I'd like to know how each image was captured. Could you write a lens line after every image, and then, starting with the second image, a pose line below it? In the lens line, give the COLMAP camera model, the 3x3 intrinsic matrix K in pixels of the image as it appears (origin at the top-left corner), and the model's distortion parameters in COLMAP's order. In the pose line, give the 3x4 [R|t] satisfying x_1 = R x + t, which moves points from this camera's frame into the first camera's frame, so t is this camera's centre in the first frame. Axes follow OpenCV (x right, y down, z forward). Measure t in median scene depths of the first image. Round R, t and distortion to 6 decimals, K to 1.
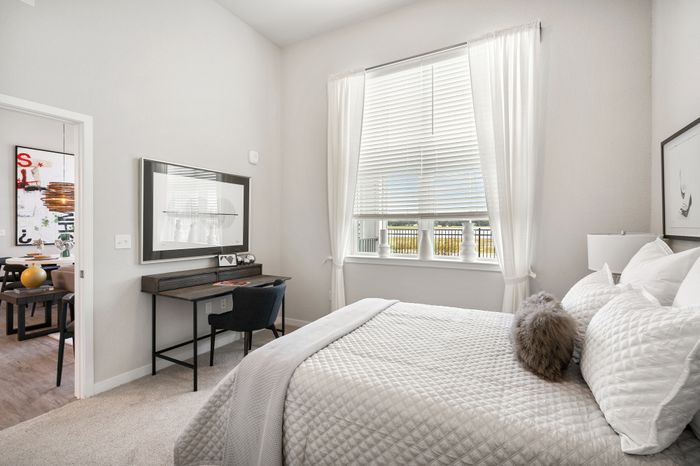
lens RADIAL K [[323.5, 0, 349.3], [0, 323.5, 224.5], [0, 0, 1]] dist [-0.000947, -0.000102]
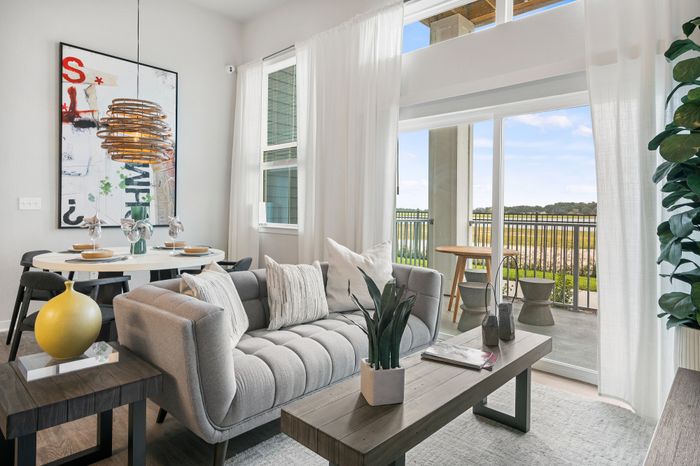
lens RADIAL K [[412.7, 0, 347.1], [0, 412.7, 211.5], [0, 0, 1]] dist [0.002365, 0.002409]
pose [[0.973216, 0.015003, -0.229404, -0.403041], [-0.014500, 0.999887, 0.003881, 0.027381], [0.229436, -0.000451, 0.973324, 0.436267]]
